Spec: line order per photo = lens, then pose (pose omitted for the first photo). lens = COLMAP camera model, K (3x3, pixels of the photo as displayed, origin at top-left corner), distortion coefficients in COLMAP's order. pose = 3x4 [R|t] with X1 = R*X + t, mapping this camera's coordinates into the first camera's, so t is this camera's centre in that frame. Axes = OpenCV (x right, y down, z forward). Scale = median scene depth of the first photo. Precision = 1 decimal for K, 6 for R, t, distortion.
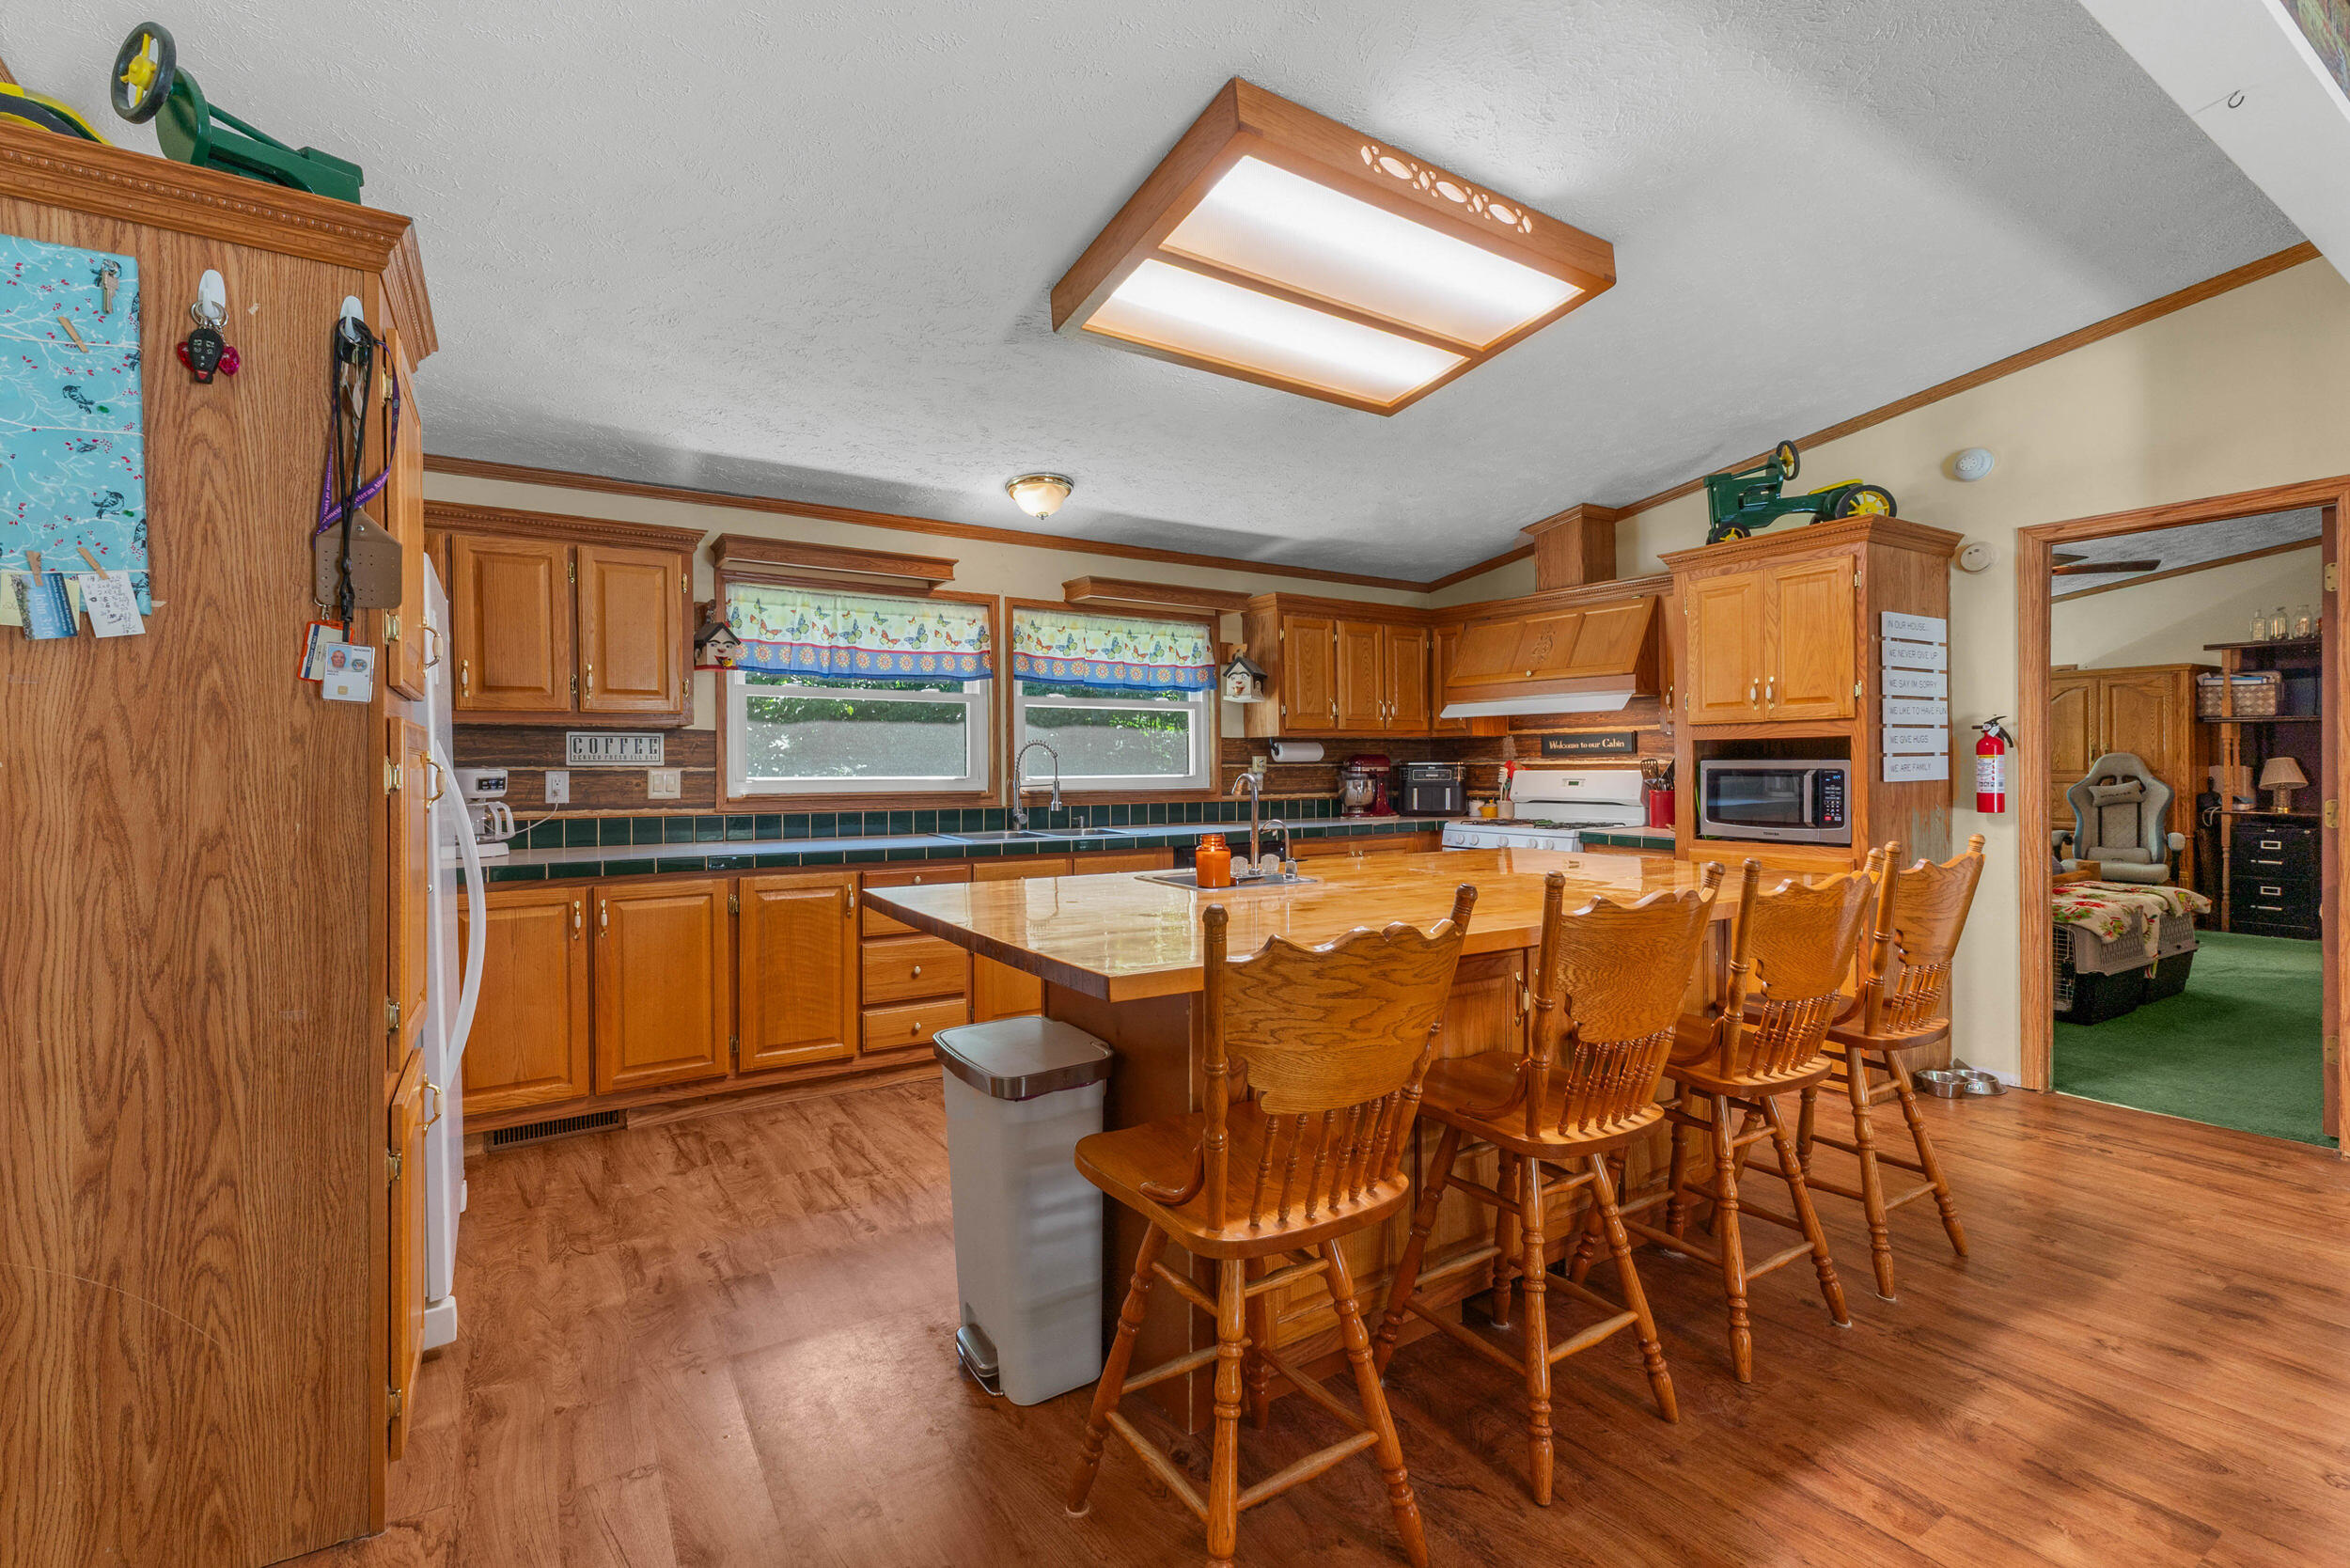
lens RADIAL K [[1017.3, 0, 1161.4], [0, 1017.3, 770.1], [0, 0, 1]] dist [0.001950, 0.000365]
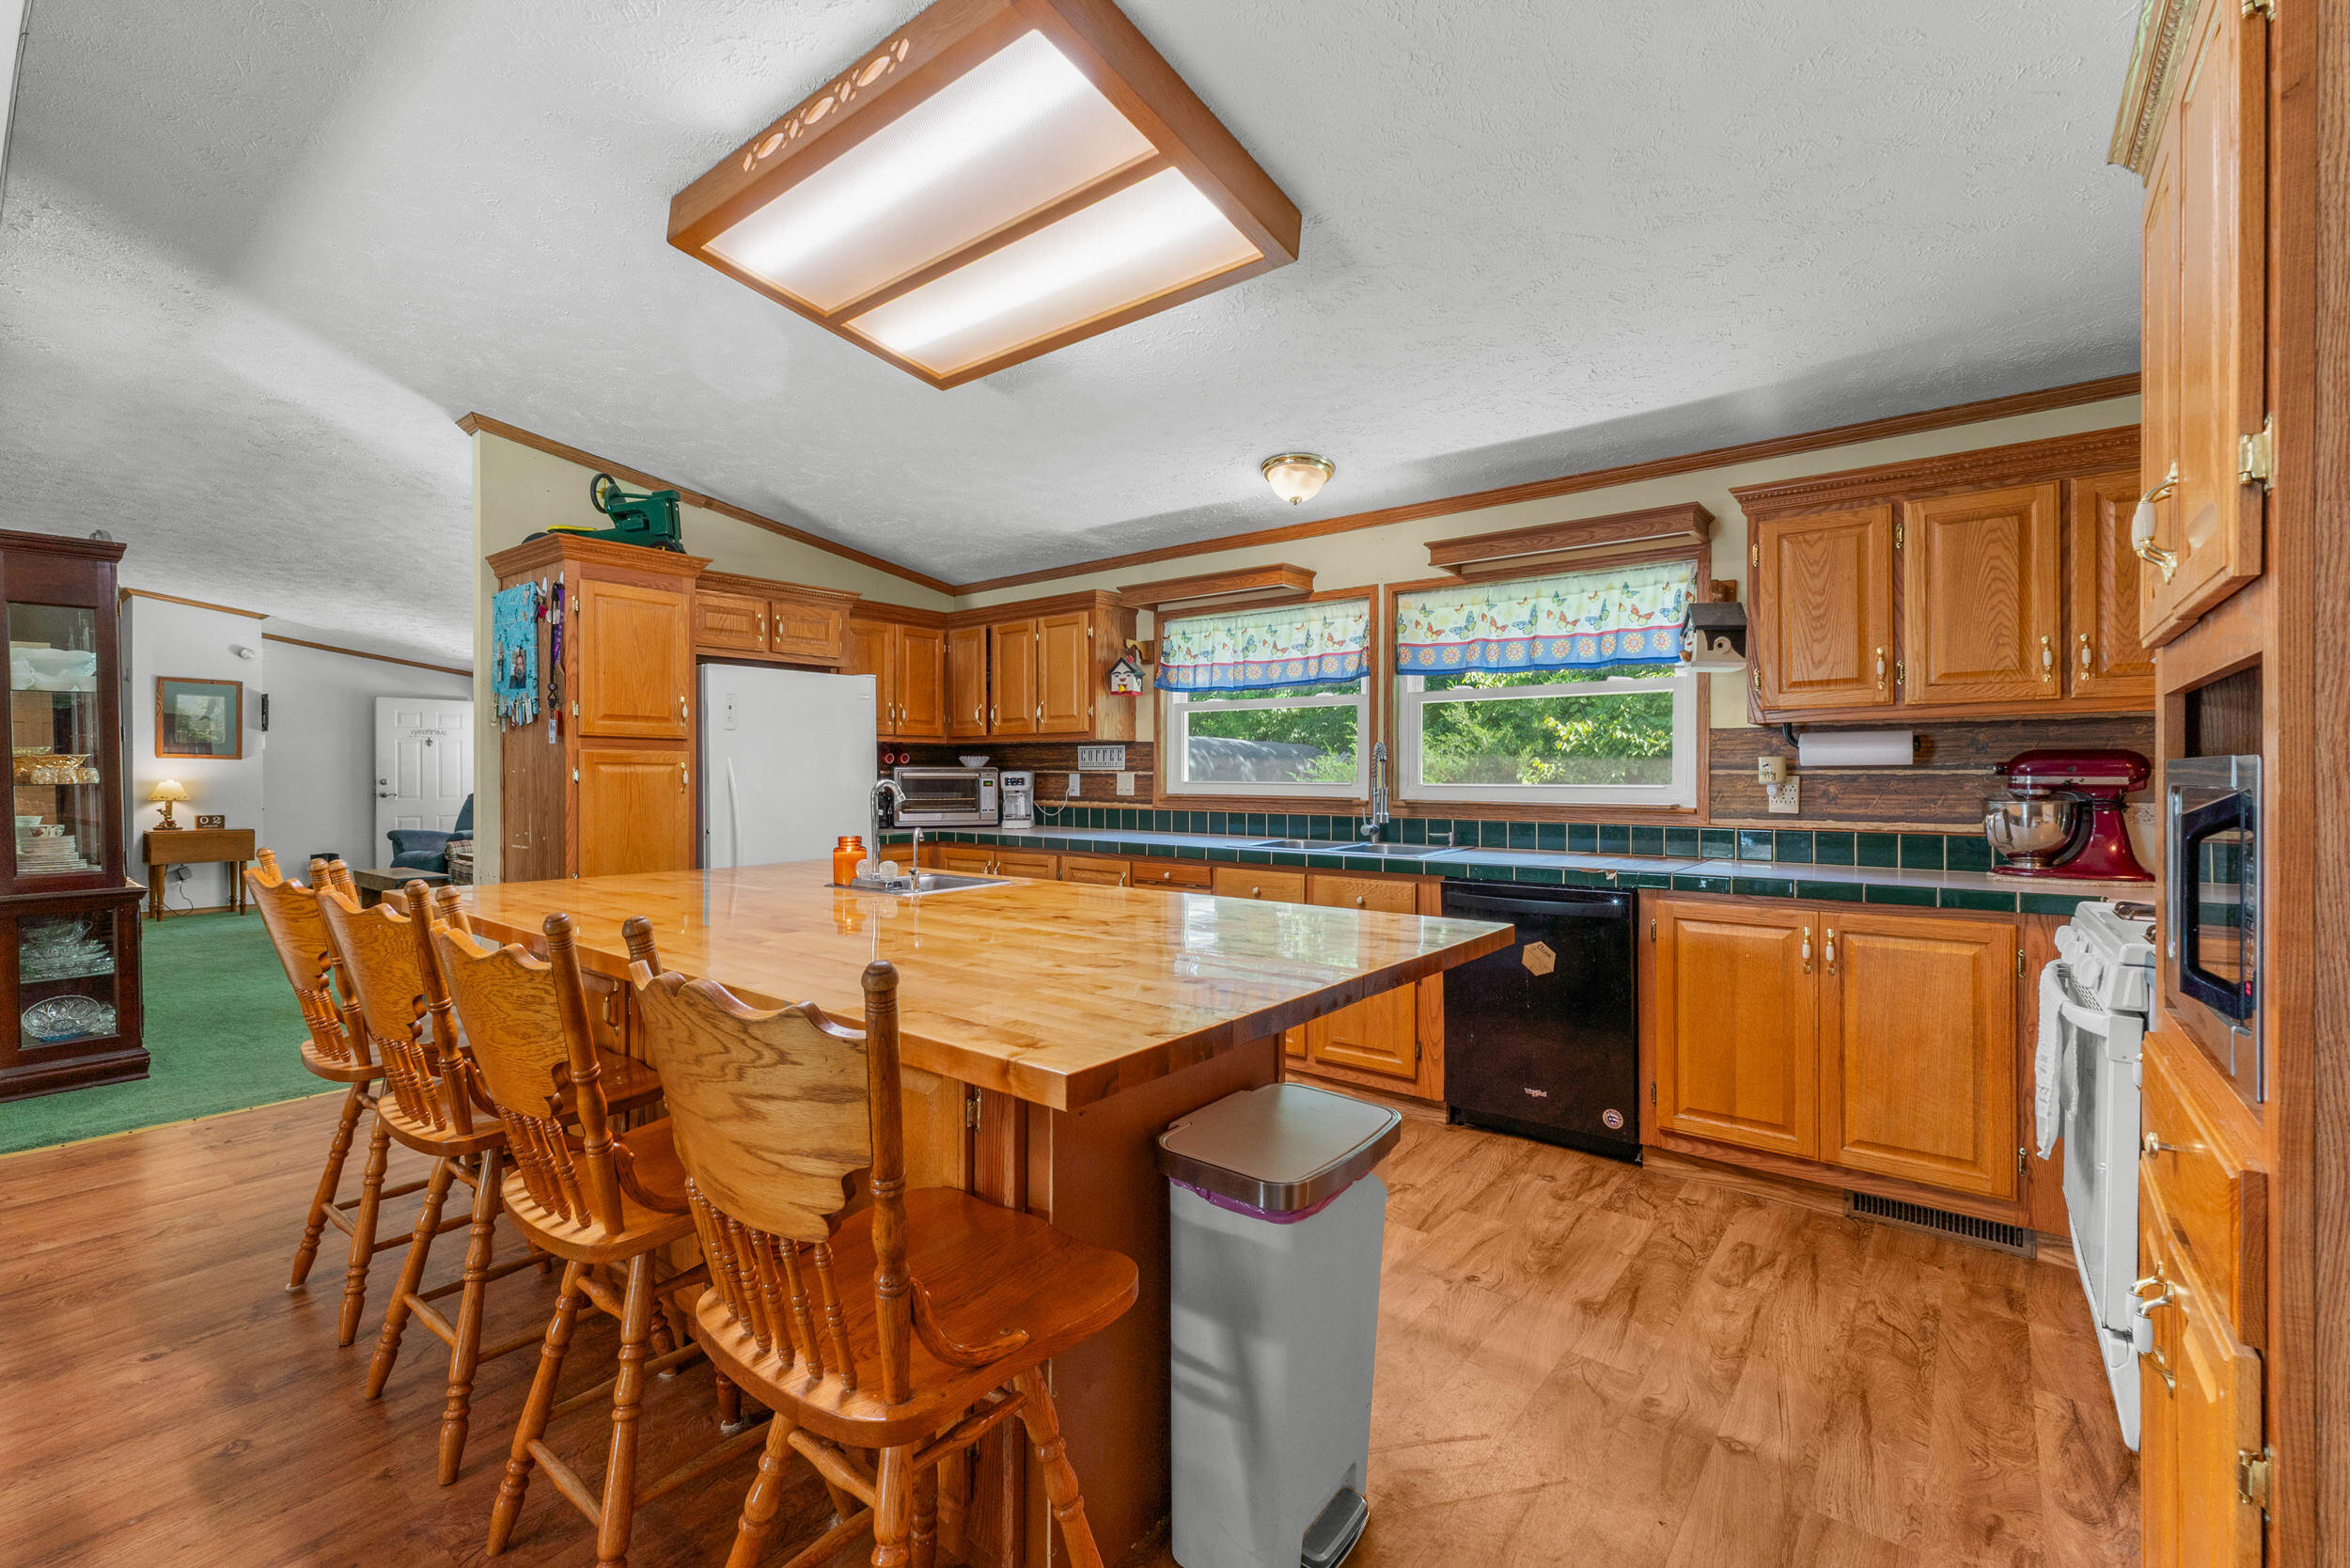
lens RADIAL K [[994.9, 0, 1158.5], [0, 994.9, 782.5], [0, 0, 1]] dist [0.001355, 0.000328]
pose [[0.331500, 0.014325, -0.943346, 0.665405], [-0.004595, 0.999897, 0.013569, -0.005333], [0.943444, -0.000163, 0.331532, 0.555096]]
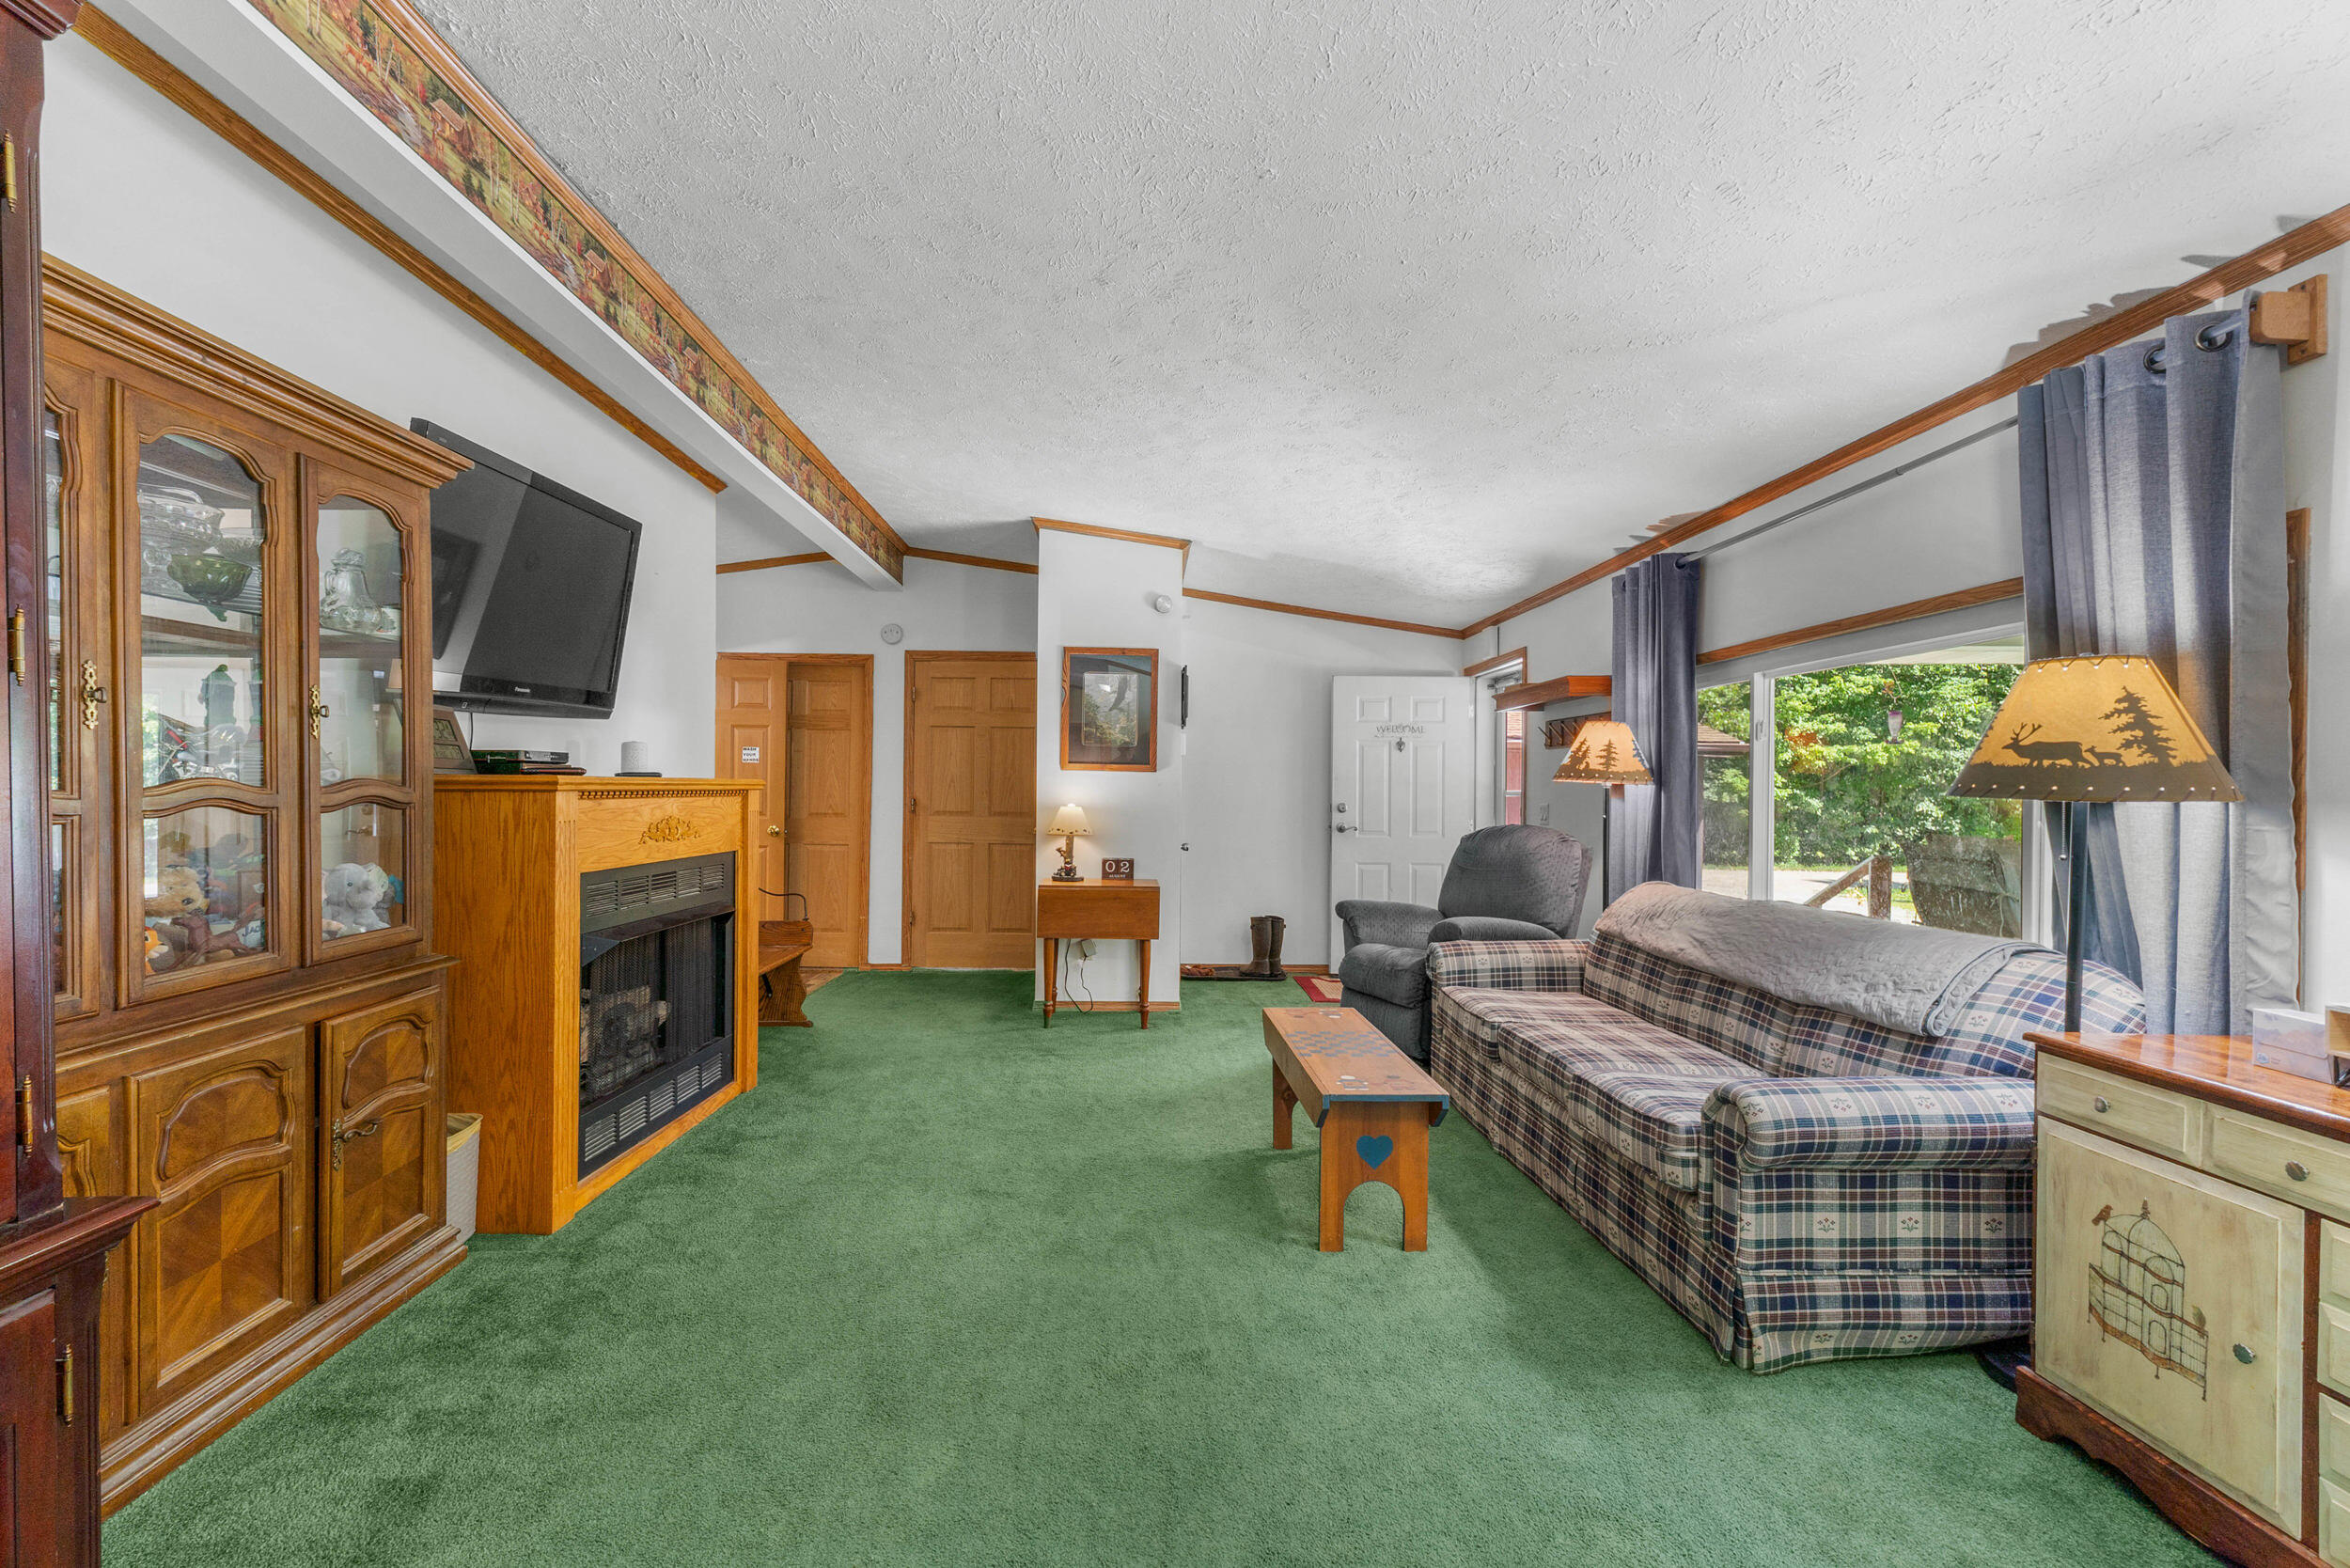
lens RADIAL K [[1017.2, 0, 1149.0], [0, 1017.2, 786.5], [0, 0, 1]] dist [0.006550, -0.000493]
pose [[-0.511237, -0.001713, -0.859438, -0.691589], [-0.005575, 0.999984, 0.001323, 0.000051], [0.859422, 0.005468, -0.511238, 0.143671]]
